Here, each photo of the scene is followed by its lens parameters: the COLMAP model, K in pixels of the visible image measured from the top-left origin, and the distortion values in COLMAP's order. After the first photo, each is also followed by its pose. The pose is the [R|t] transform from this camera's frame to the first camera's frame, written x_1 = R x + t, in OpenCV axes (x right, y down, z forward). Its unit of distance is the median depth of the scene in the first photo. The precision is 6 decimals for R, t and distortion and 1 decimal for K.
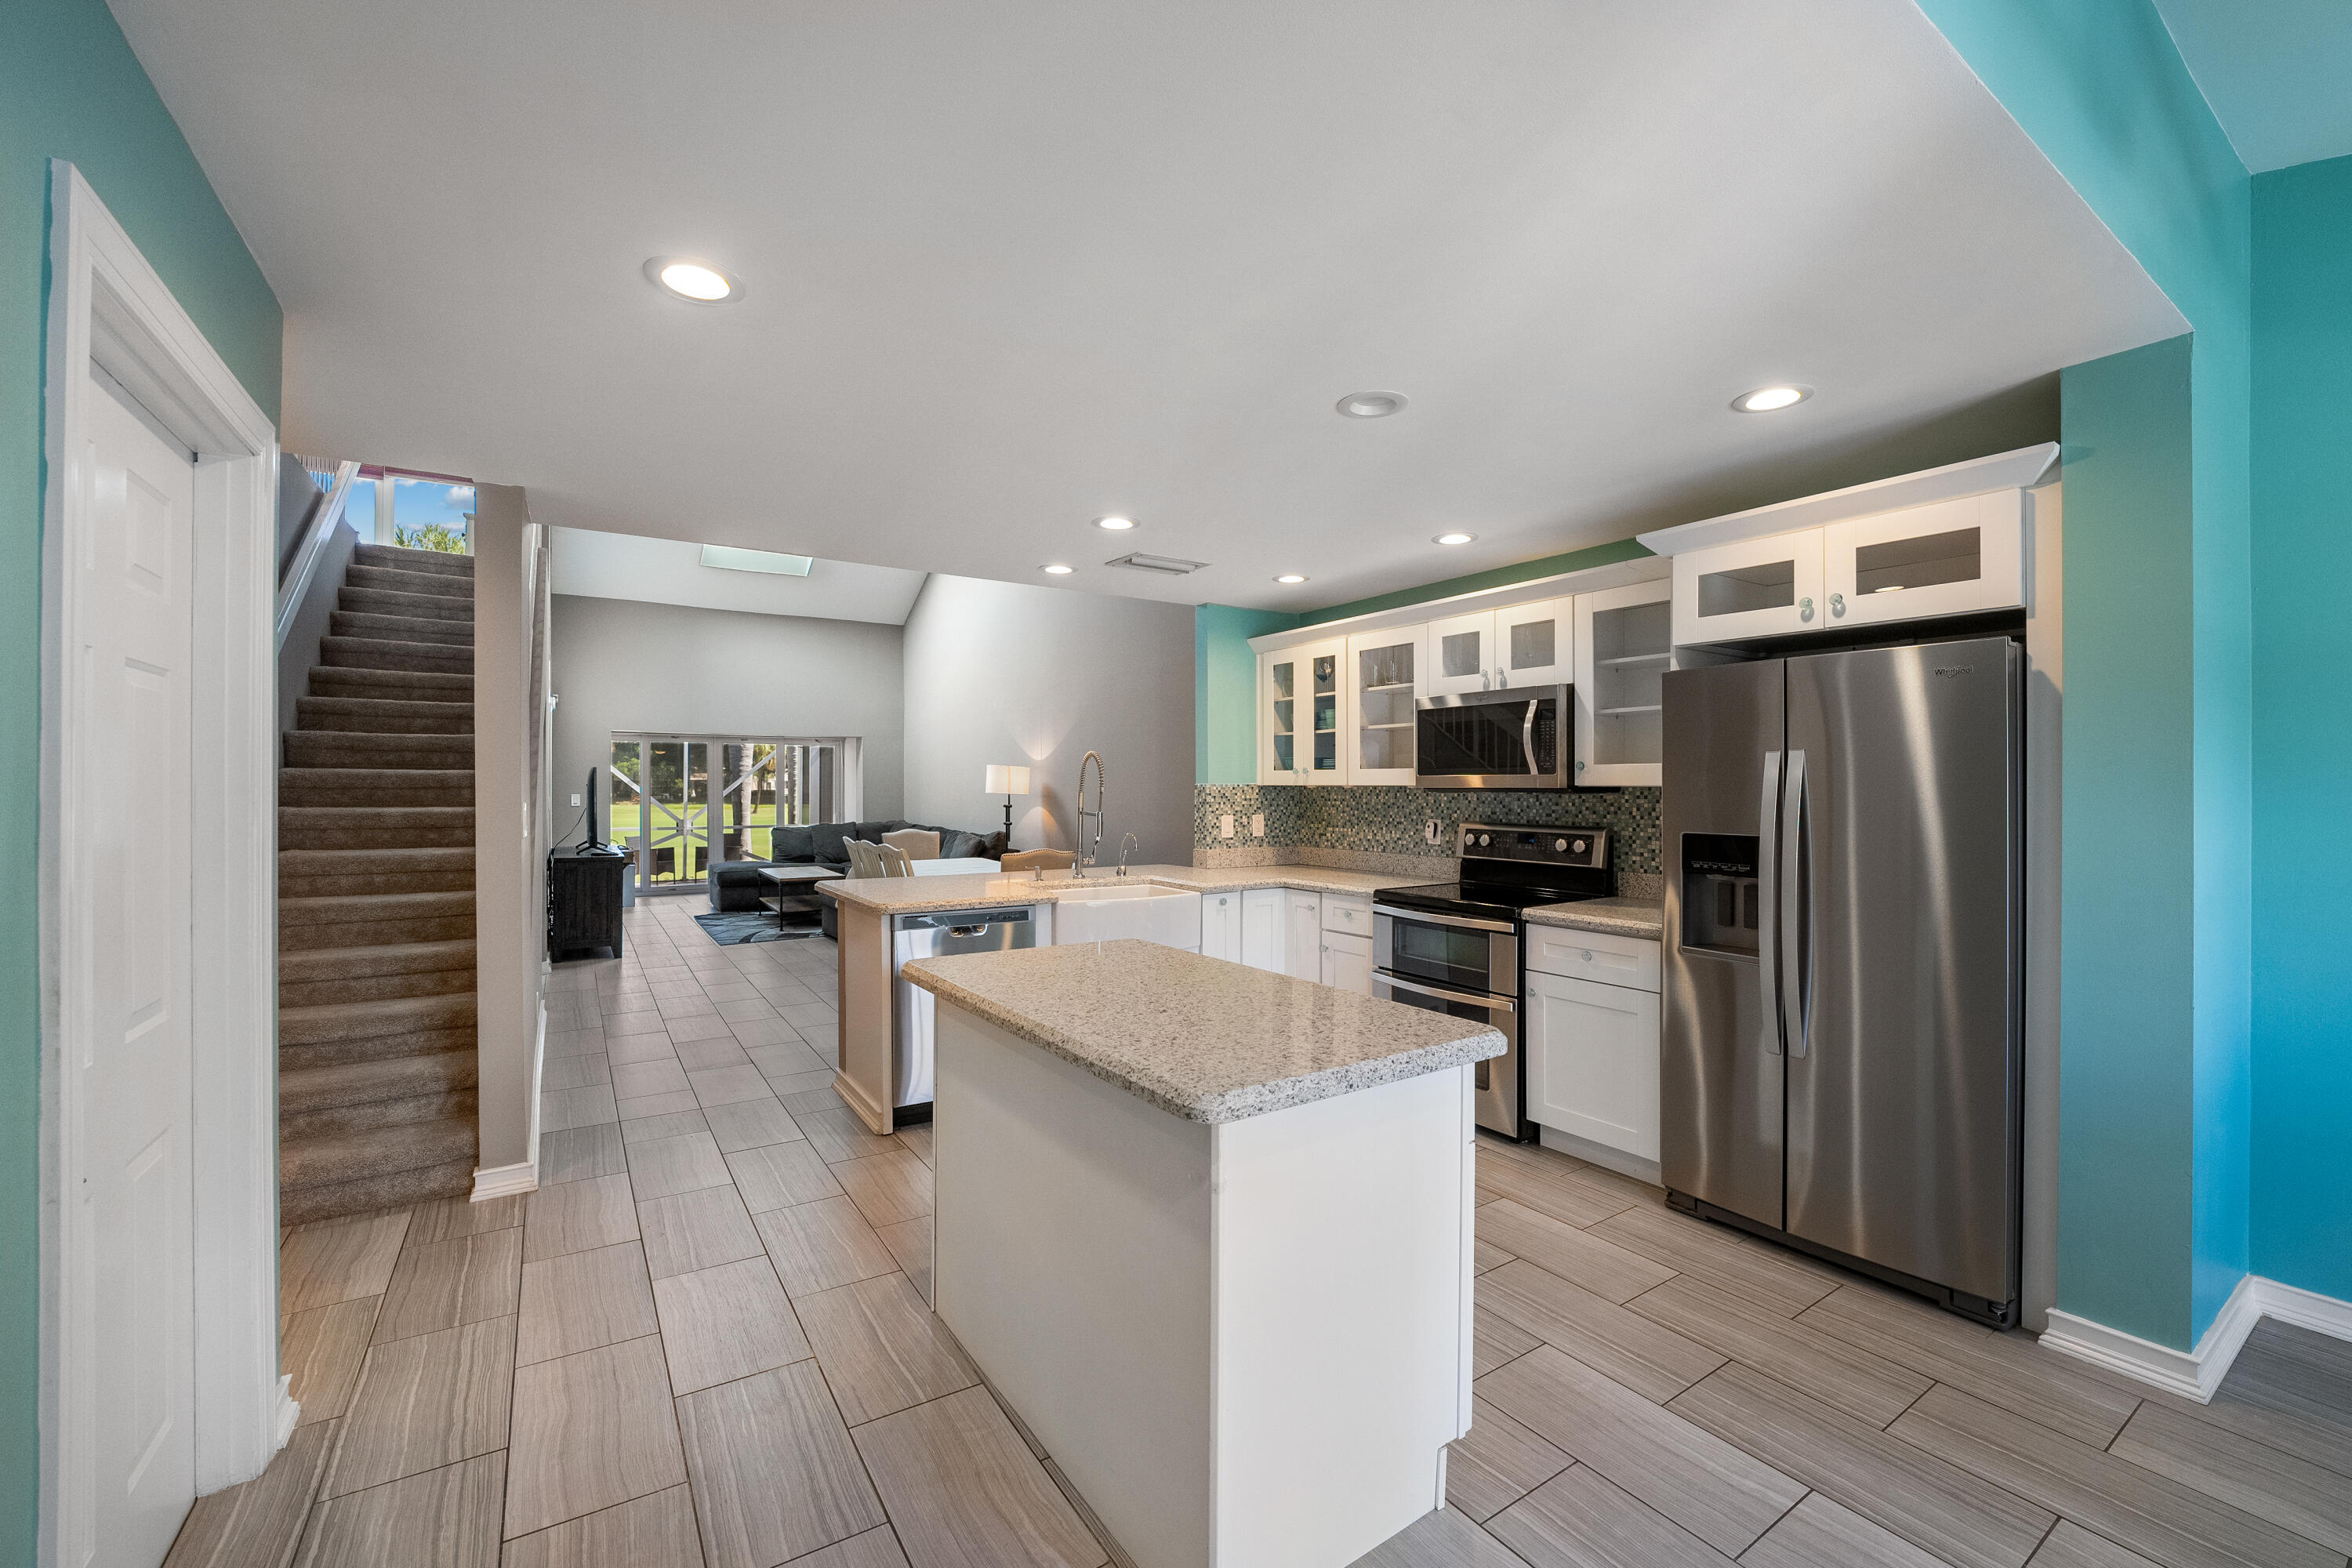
lens RADIAL K [[945.3, 0, 1188.8], [0, 945.3, 796.8], [0, 0, 1]] dist [-0.016017, 0.000095]
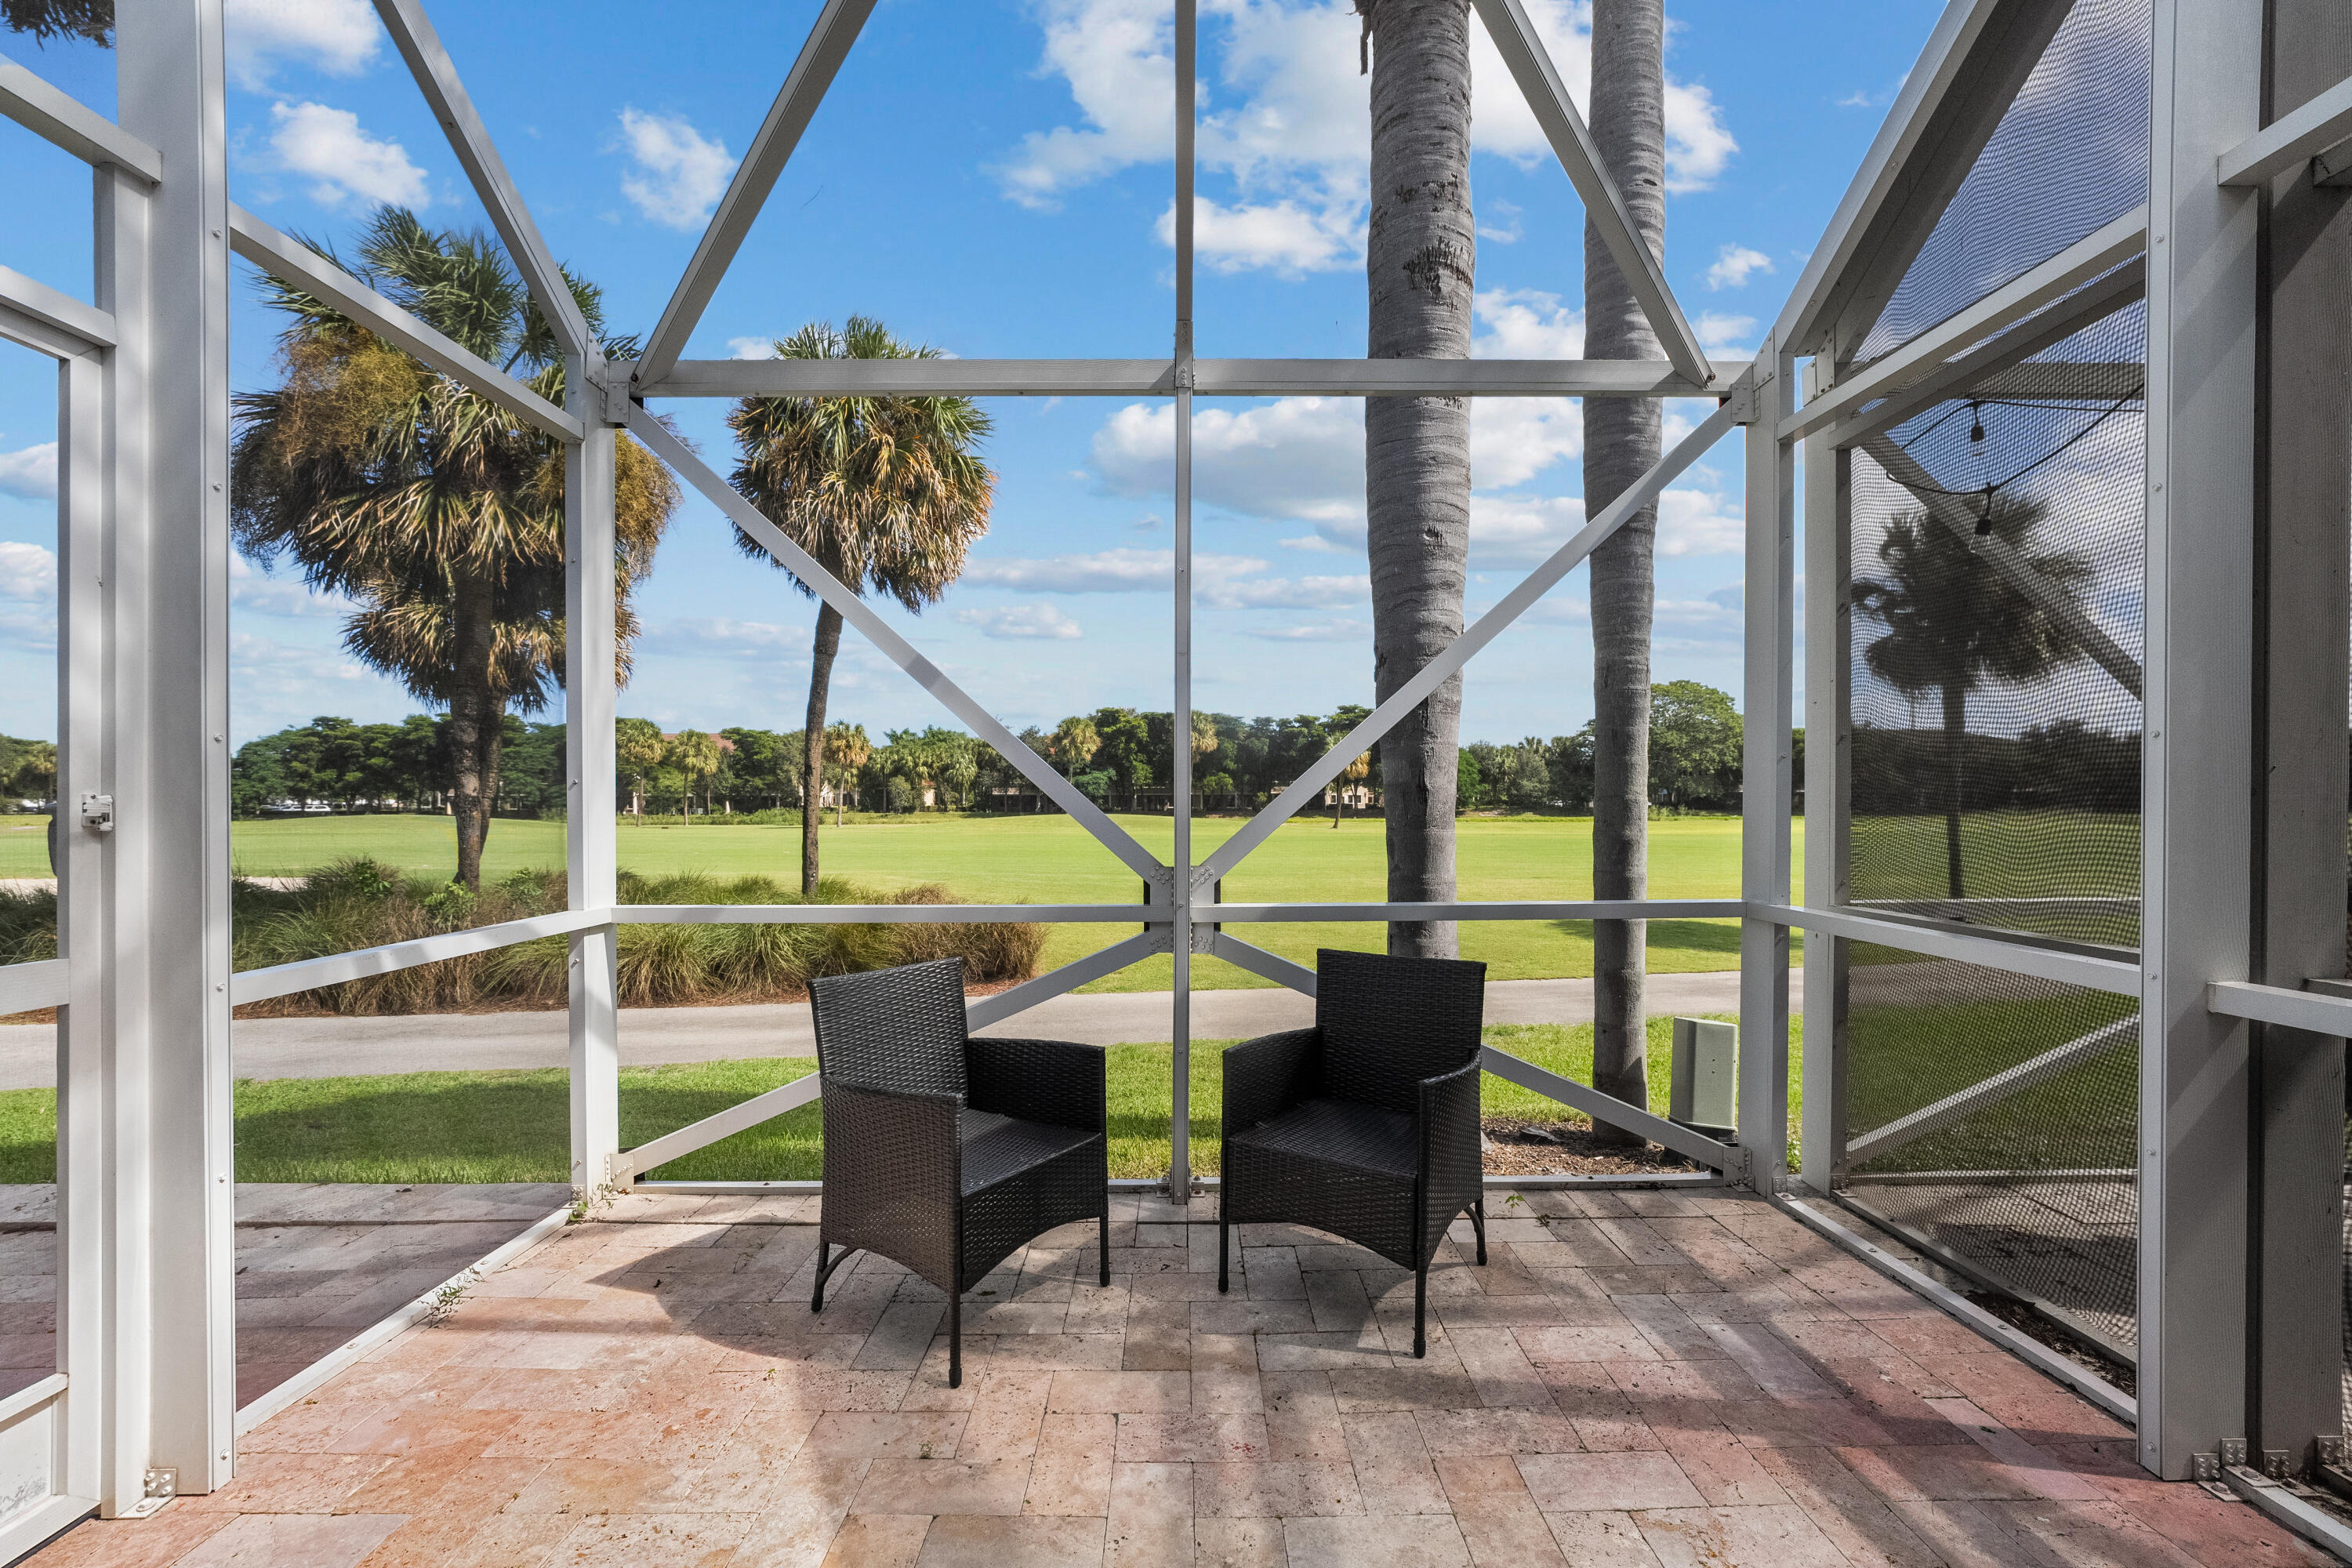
lens RADIAL K [[945.3, 0, 1188.8], [0, 945.3, 796.8], [0, 0, 1]] dist [-0.016017, 0.000095]
pose [[0.838933, -0.006622, -0.544194, -1.442820], [-0.002929, 0.999857, -0.016682, 0.042560], [0.544227, 0.015589, 0.838793, 2.811304]]
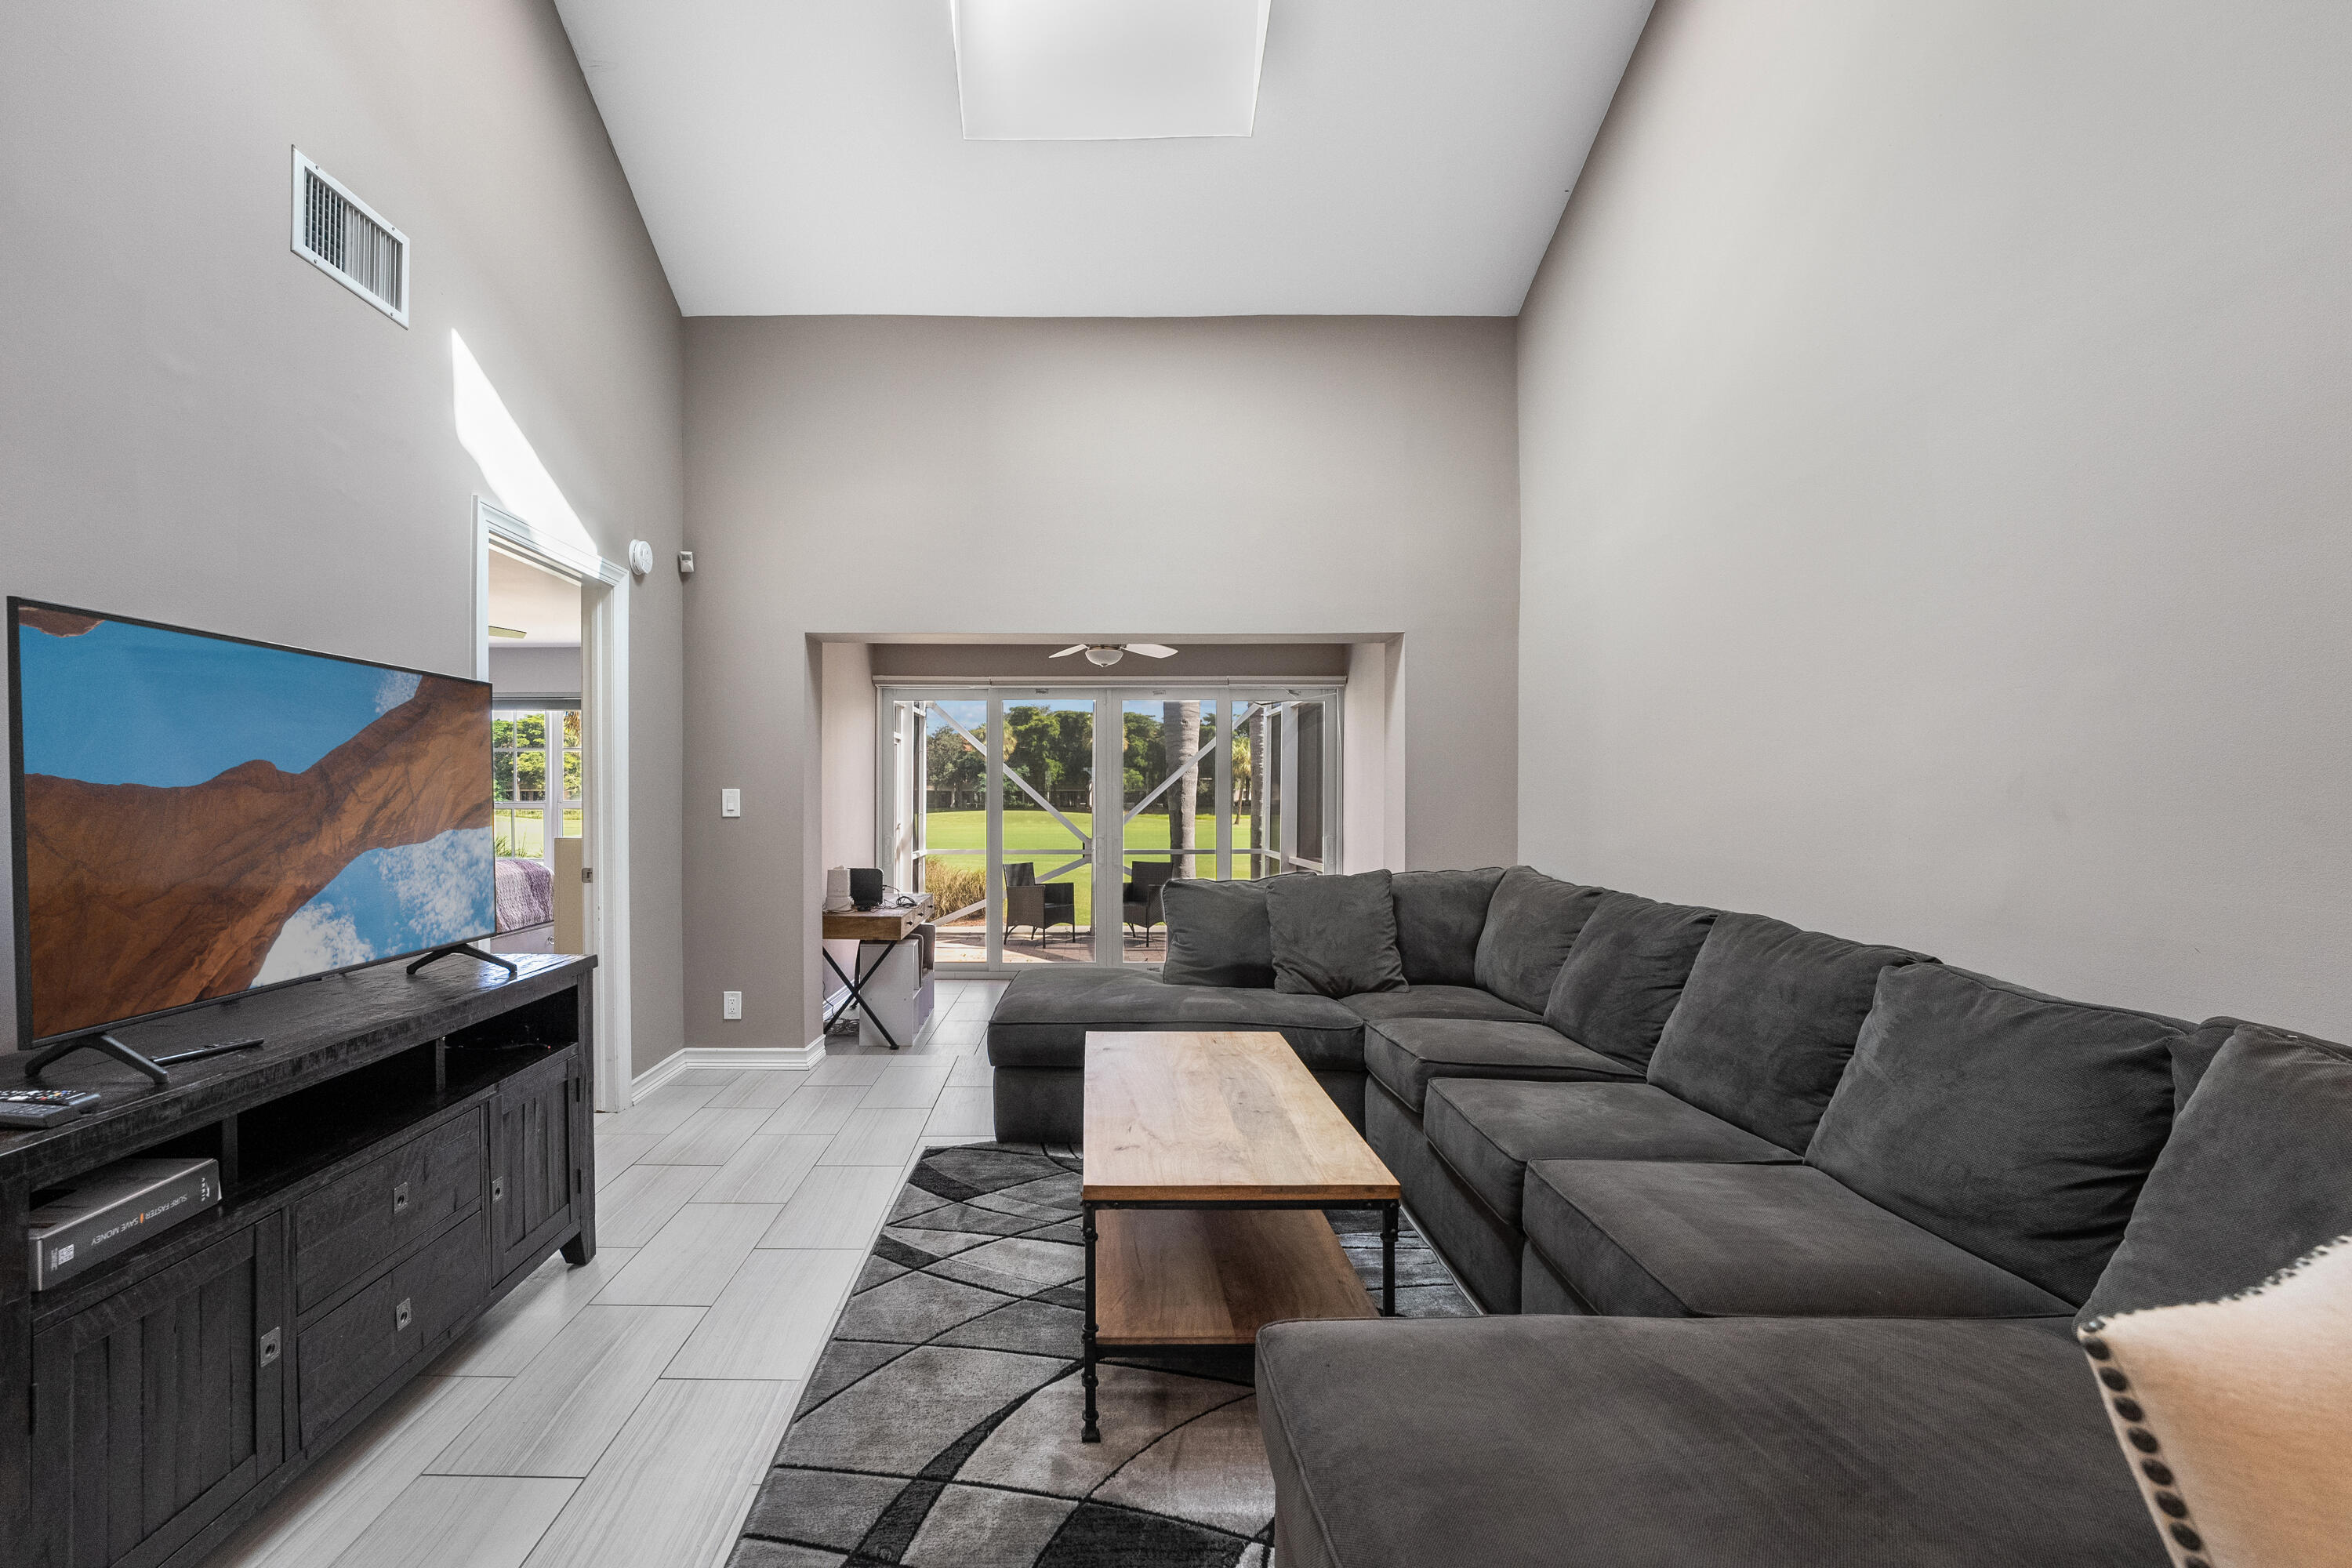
lens RADIAL K [[981.9, 0, 1088.9], [0, 981.9, 809.4], [0, 0, 1]] dist [-0.020580, -0.000300]
pose [[0.831950, 0.005503, -0.554823, -0.573062], [-0.005181, 0.999984, 0.002151, 0.009838], [0.554826, 0.001085, 0.831966, 1.493200]]
